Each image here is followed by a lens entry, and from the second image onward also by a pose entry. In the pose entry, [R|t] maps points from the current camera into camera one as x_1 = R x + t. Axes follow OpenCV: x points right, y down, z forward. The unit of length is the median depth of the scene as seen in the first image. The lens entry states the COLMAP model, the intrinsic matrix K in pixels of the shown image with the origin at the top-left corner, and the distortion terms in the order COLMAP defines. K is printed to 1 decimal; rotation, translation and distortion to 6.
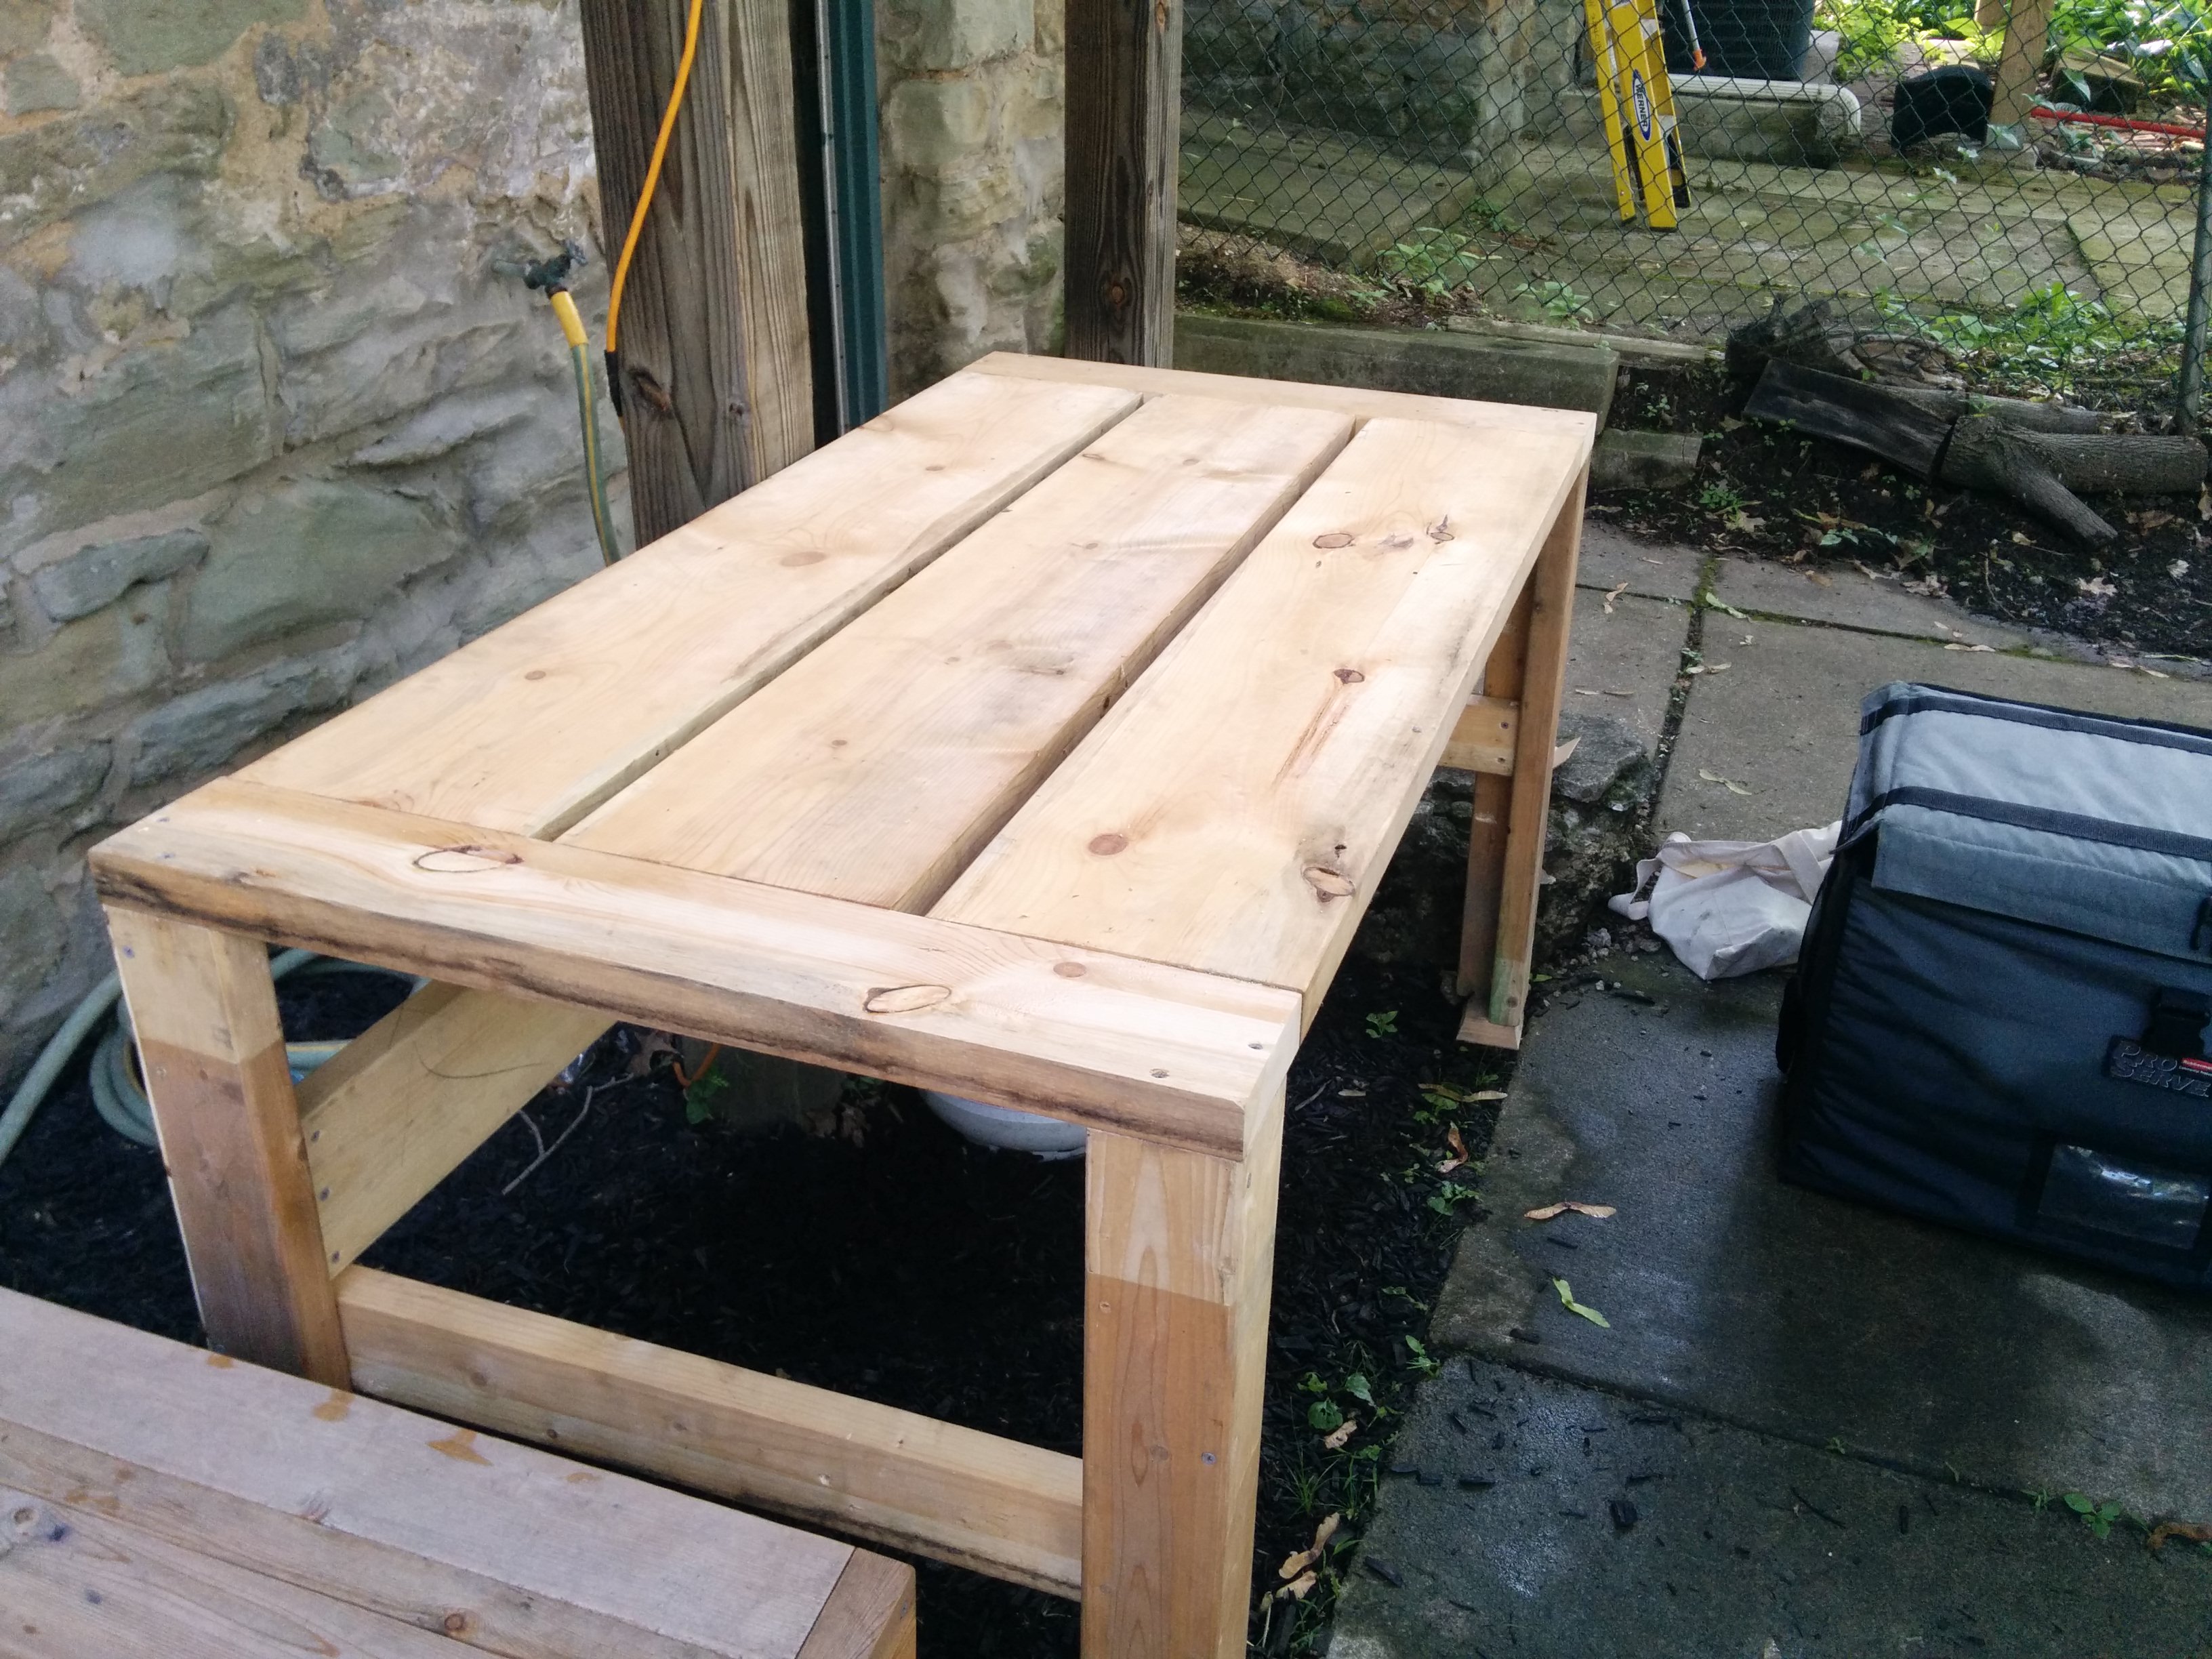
lens RADIAL K [[1949.9, 0, 1106.0], [0, 1949.9, 829.5], [0, 0, 1]] dist [0.087983, -0.006056]
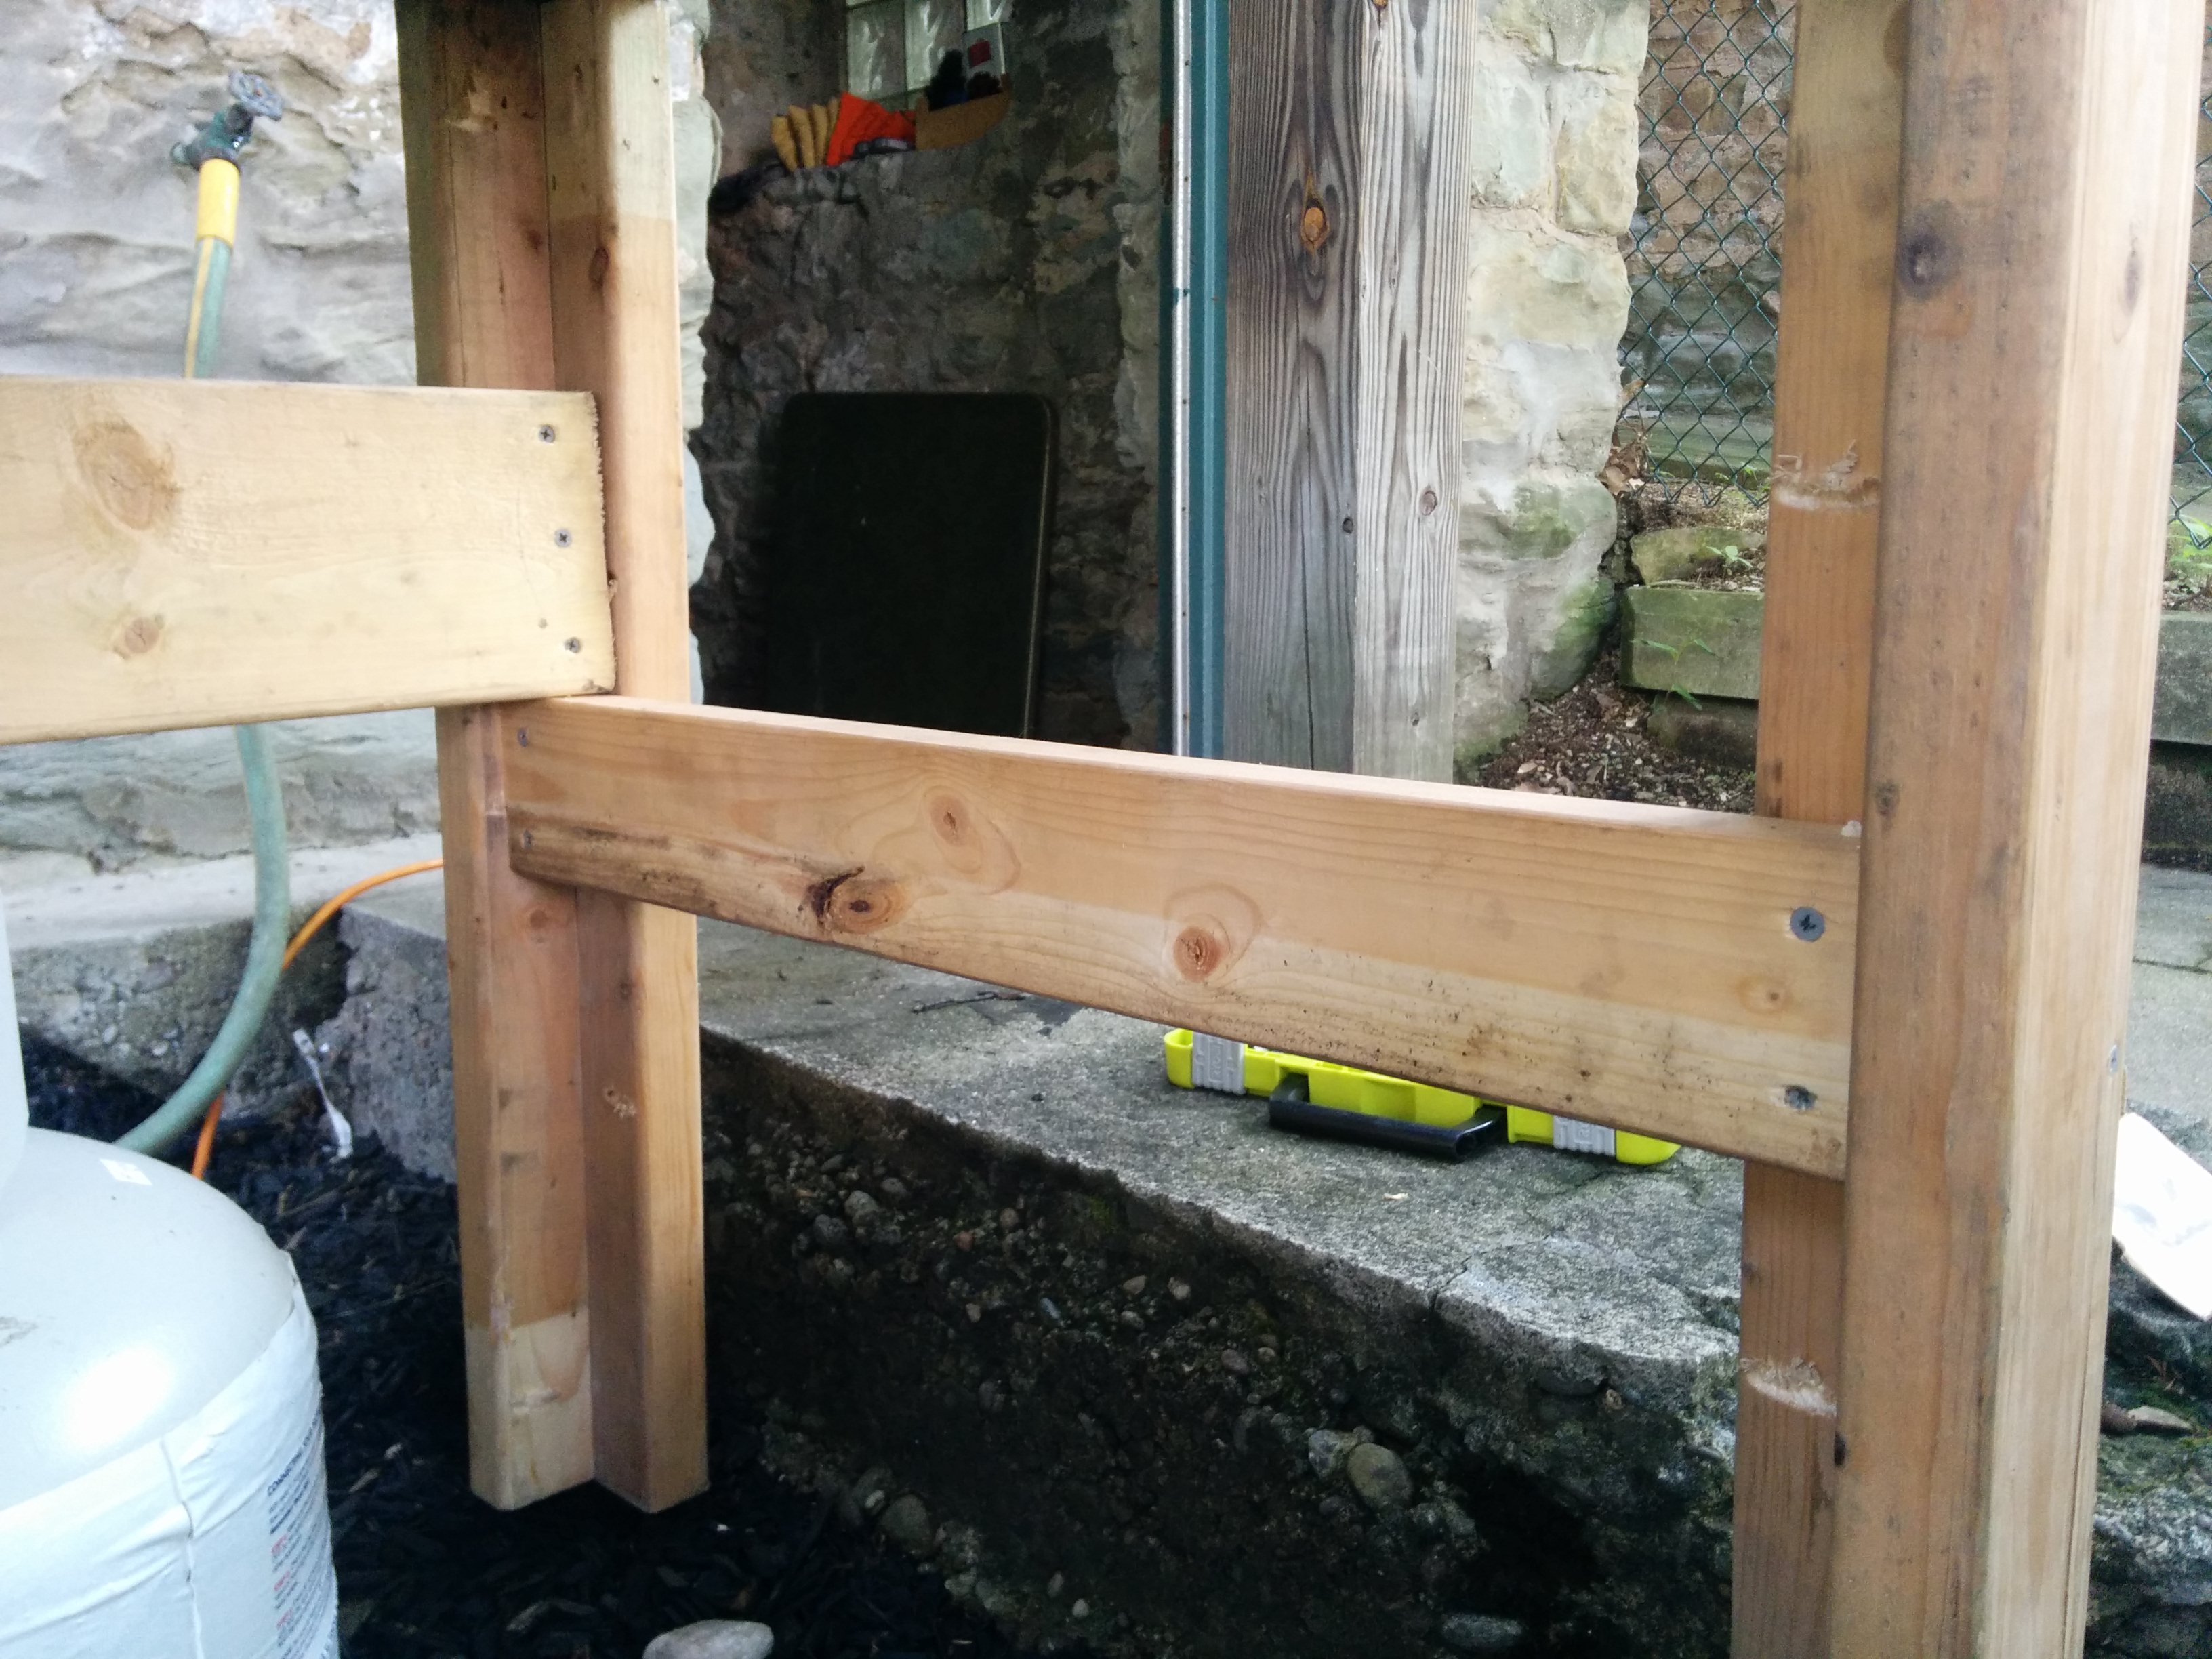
lens RADIAL K [[1949.9, 0, 1106.0], [0, 1949.9, 829.5], [0, 0, 1]] dist [0.087983, -0.006056]
pose [[0.906999, 0.051615, -0.417957, 0.181100], [-0.170845, 0.952221, -0.253153, 0.003119], [0.384921, 0.301015, 0.872482, 0.634437]]
